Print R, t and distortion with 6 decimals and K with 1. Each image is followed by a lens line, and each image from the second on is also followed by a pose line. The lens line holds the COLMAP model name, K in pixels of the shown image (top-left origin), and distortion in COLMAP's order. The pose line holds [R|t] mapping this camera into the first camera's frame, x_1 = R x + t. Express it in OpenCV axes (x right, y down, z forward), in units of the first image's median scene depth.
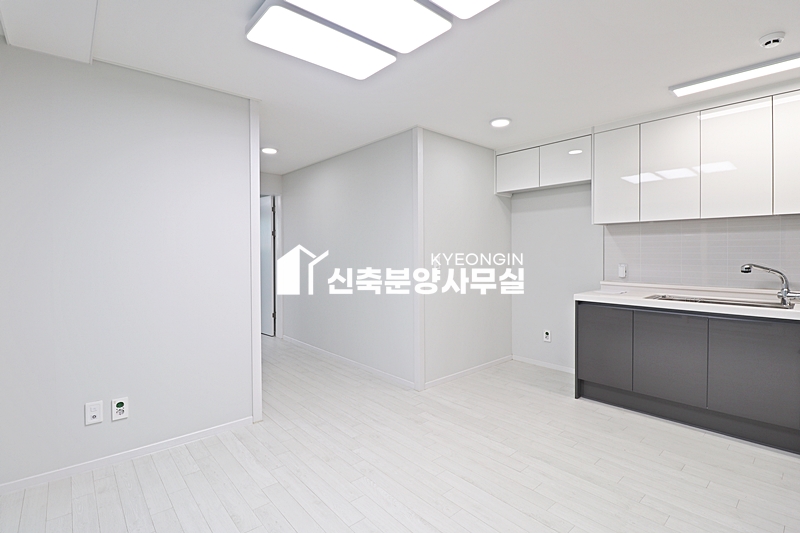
lens RADIAL K [[378.2, 0, 398.0], [0, 378.2, 255.2], [0, 0, 1]] dist [-0.001153, -0.014182]
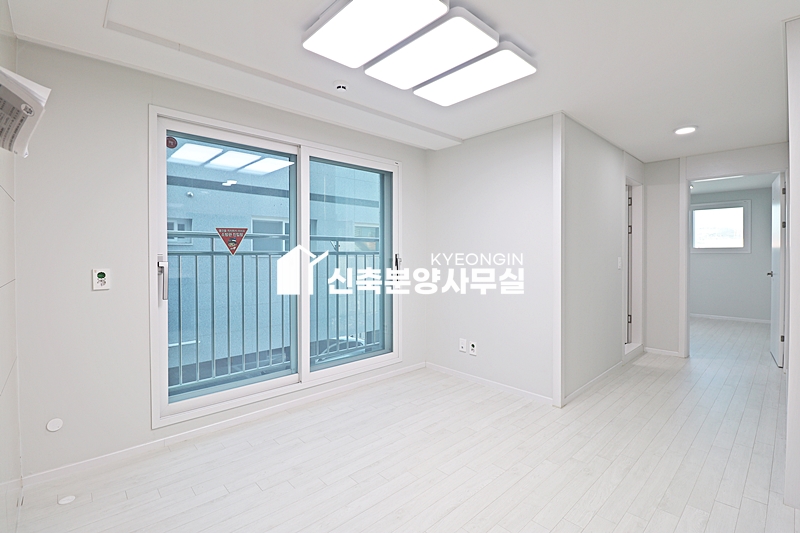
lens RADIAL K [[366.3, 0, 400.4], [0, 366.3, 256.8], [0, 0, 1]] dist [-0.002513, -0.013020]
pose [[0.023207, 0.012430, -0.999653, 0.631722], [-0.005818, 0.999907, 0.012298, -0.003028], [0.999714, 0.005530, 0.023277, 0.491024]]
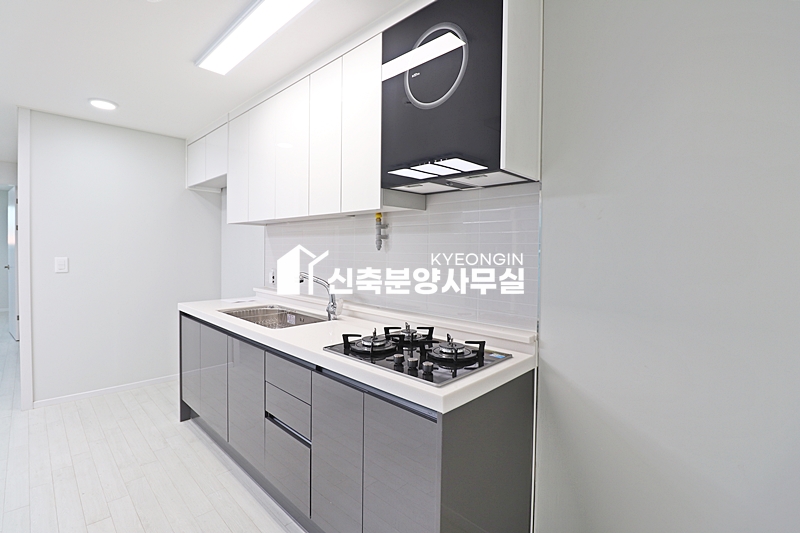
lens RADIAL K [[378.2, 0, 398.0], [0, 378.2, 255.2], [0, 0, 1]] dist [-0.001153, -0.014182]
pose [[0.998085, 0.010186, 0.061015, 1.009174], [-0.010946, 0.999866, 0.012138, -0.027949], [-0.060883, -0.012783, 0.998063, 0.096955]]
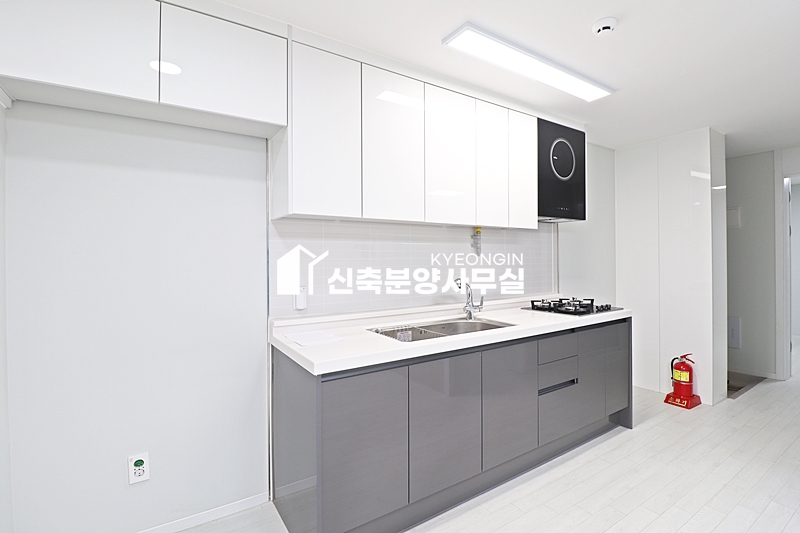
lens RADIAL K [[368.9, 0, 400.3], [0, 368.9, 258.0], [0, 0, 1]] dist [0.000103, -0.014126]
pose [[0.154067, 0.003833, 0.988053, 0.050673], [0.013462, 0.999892, -0.005978, -0.019639], [-0.987969, 0.014222, 0.153998, 0.900205]]
